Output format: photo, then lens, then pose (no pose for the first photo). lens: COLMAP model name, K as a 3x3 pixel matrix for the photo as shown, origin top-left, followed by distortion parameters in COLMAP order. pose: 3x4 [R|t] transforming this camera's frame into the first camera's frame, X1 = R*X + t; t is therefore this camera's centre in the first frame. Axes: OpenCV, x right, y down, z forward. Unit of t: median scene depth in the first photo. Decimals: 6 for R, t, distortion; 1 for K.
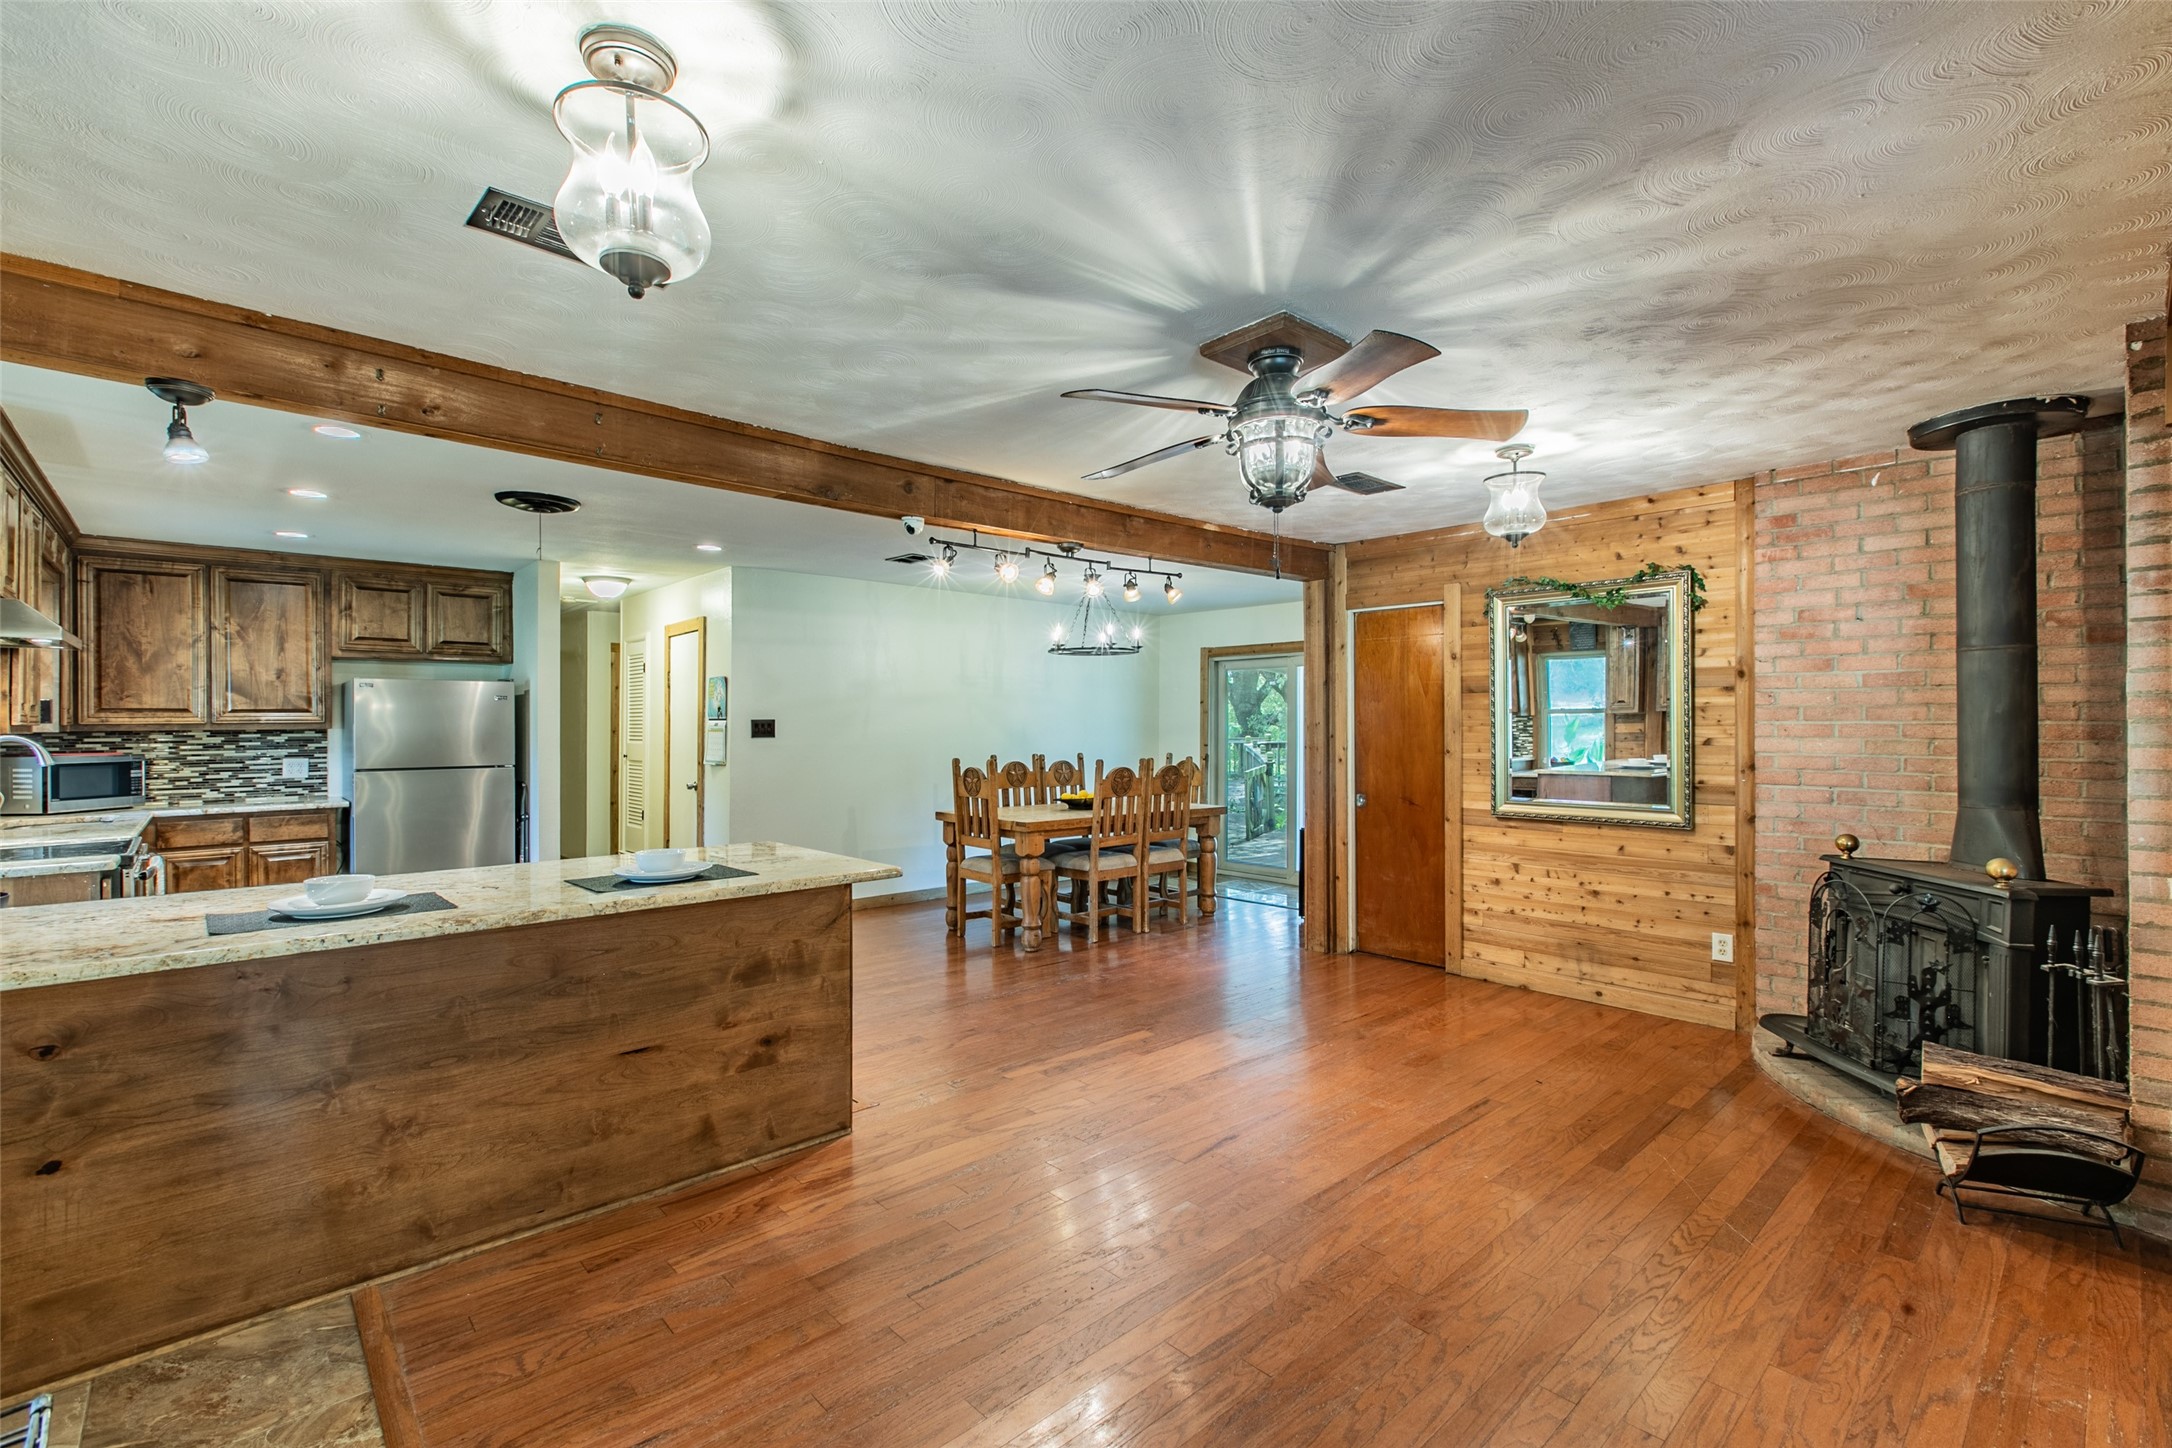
lens RADIAL K [[962.3, 0, 1082.6], [0, 962.3, 708.9], [0, 0, 1]] dist [-0.000777, -0.000647]
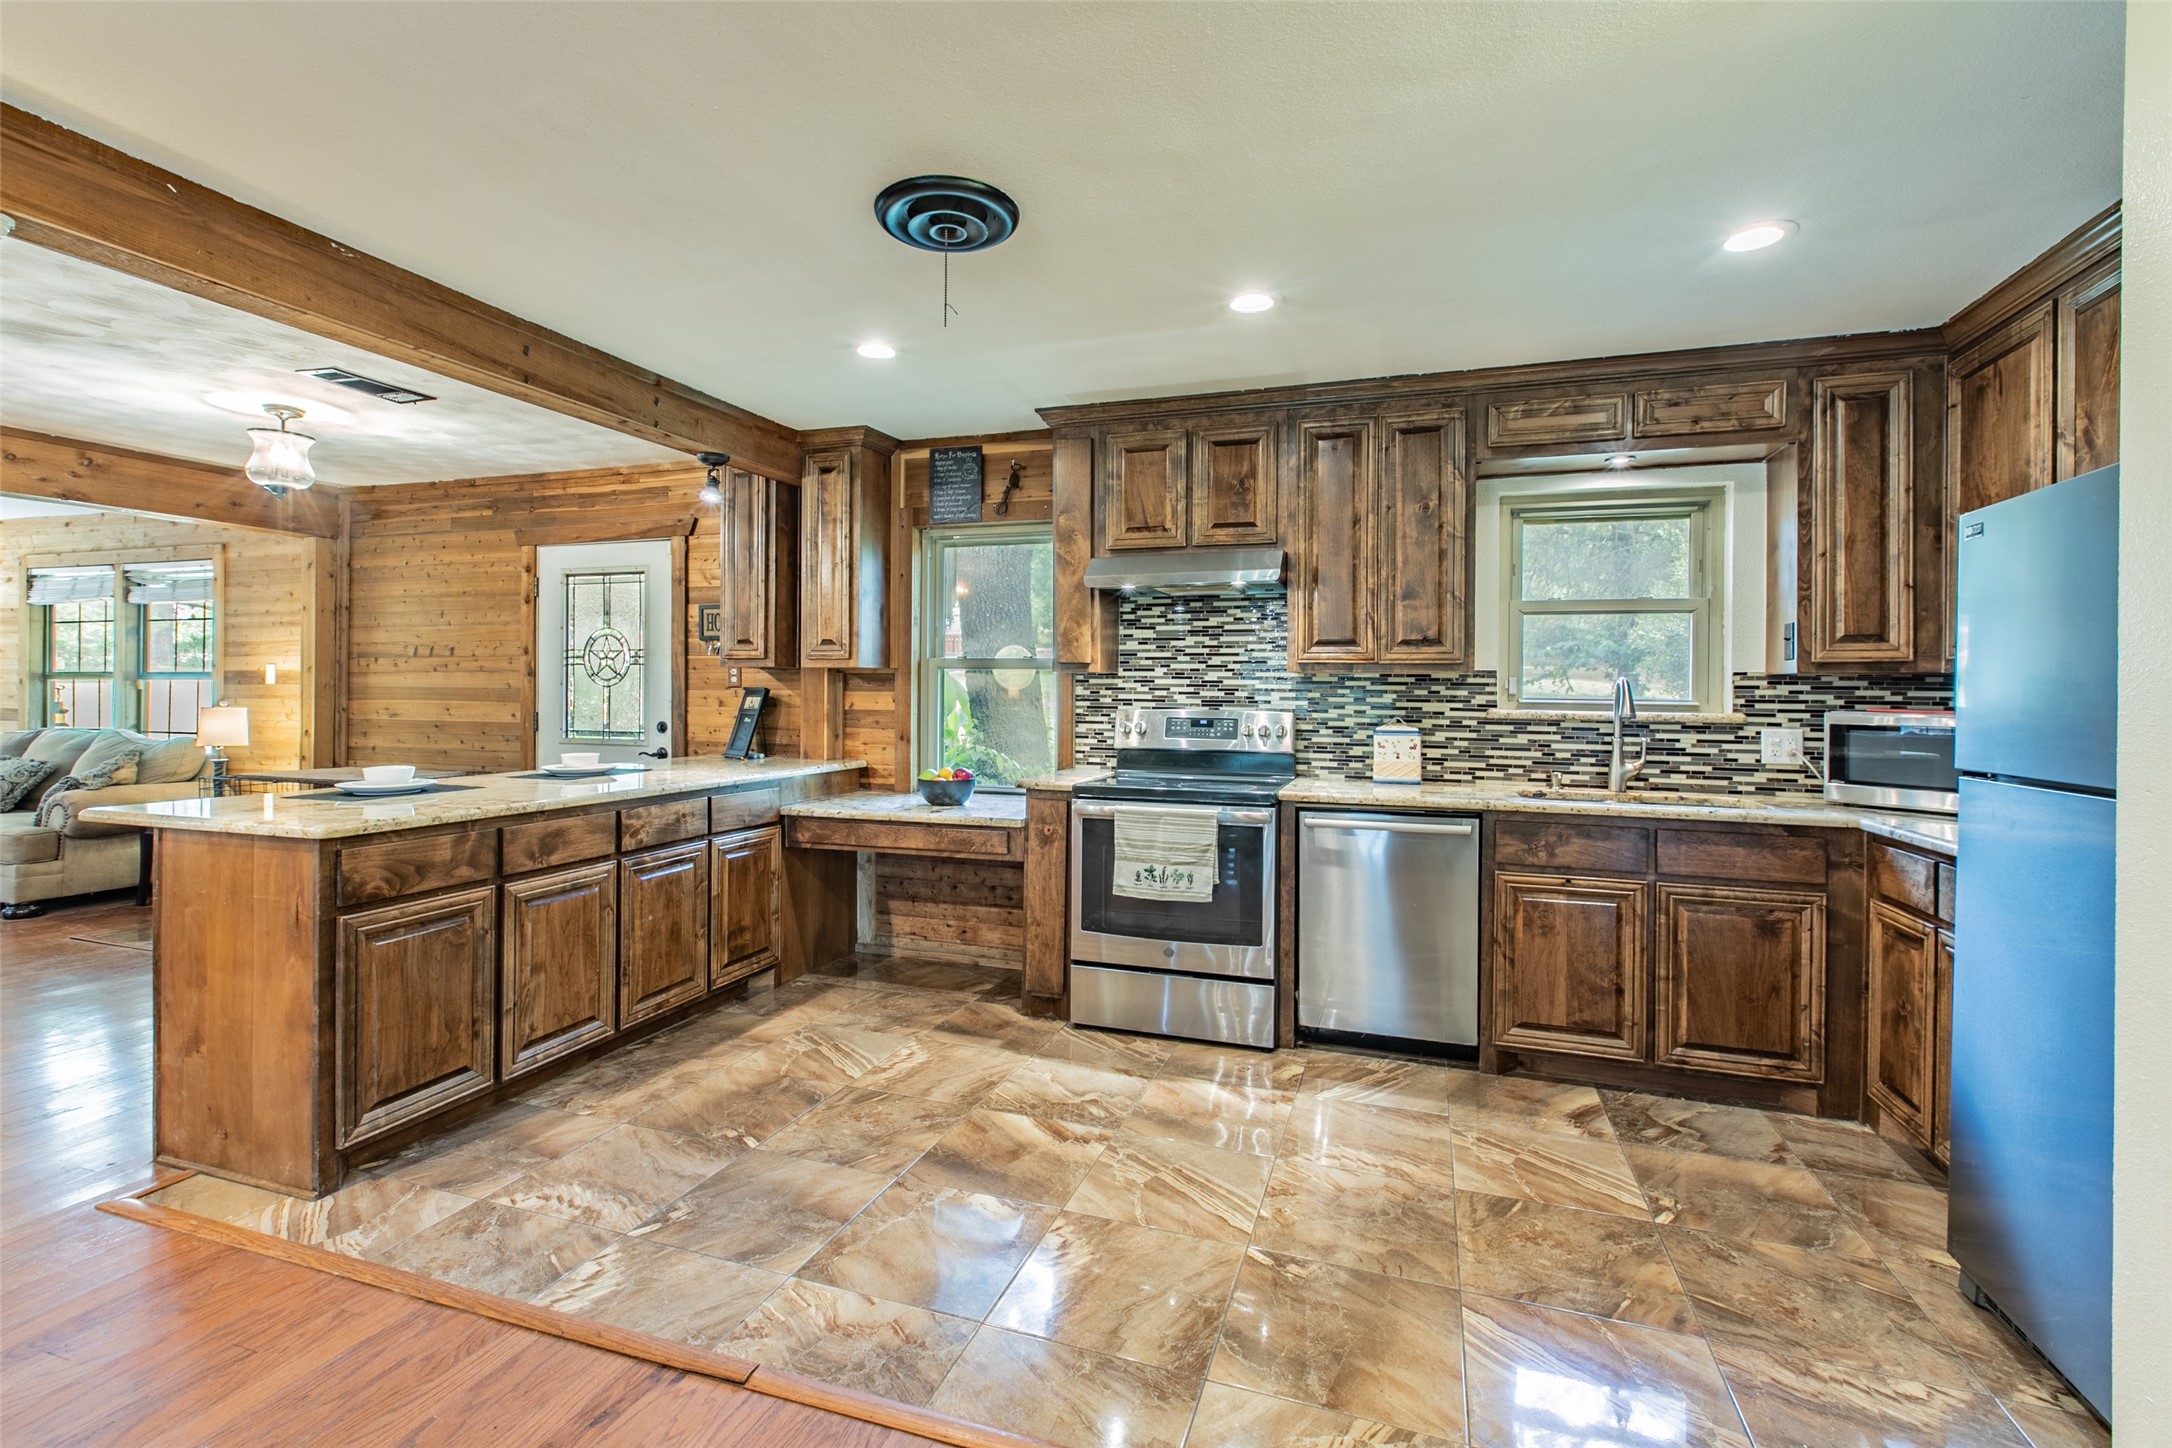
lens RADIAL K [[981.3, 0, 1088.6], [0, 981.3, 691.2], [0, 0, 1]] dist [-0.000771, -0.000160]
pose [[-0.872968, -0.003796, -0.487762, -0.298056], [0.002603, 0.999919, -0.012441, 0.038101], [0.487770, -0.012130, -0.872888, 1.191307]]
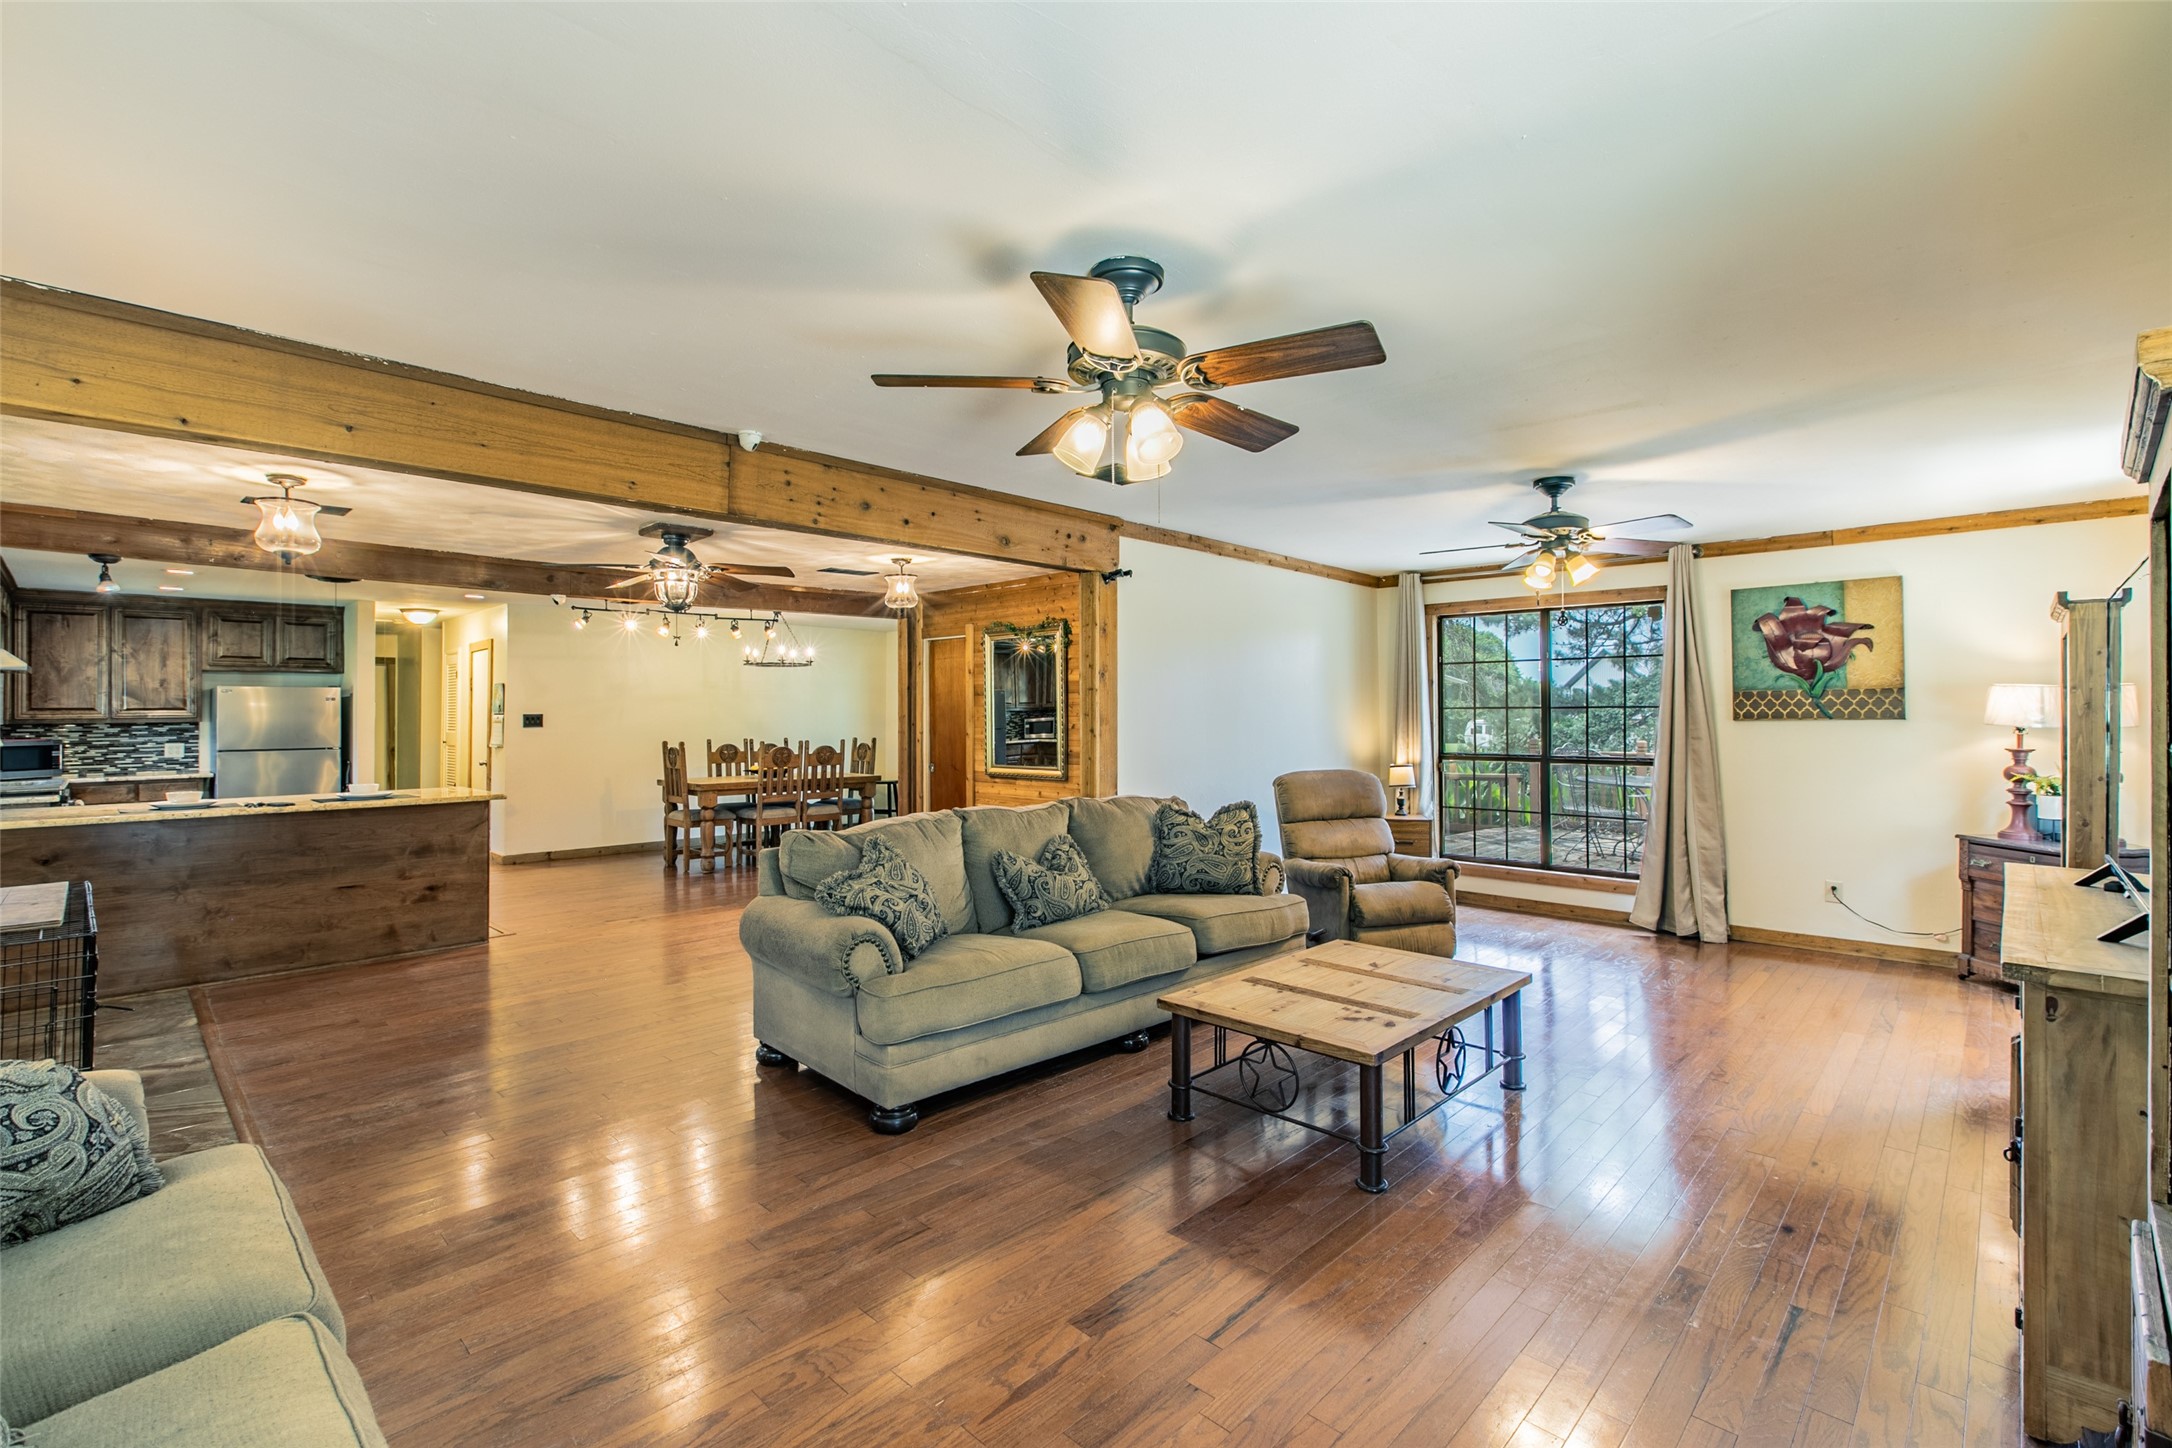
lens RADIAL K [[967.8, 0, 1087.1], [0, 967.8, 689.4], [0, 0, 1]] dist [-0.002694, -0.000814]
pose [[0.998053, -0.001699, 0.062346, 0.446594], [0.002321, 0.999948, -0.009919, -0.010139], [-0.062326, 0.010045, 0.998005, -0.515434]]
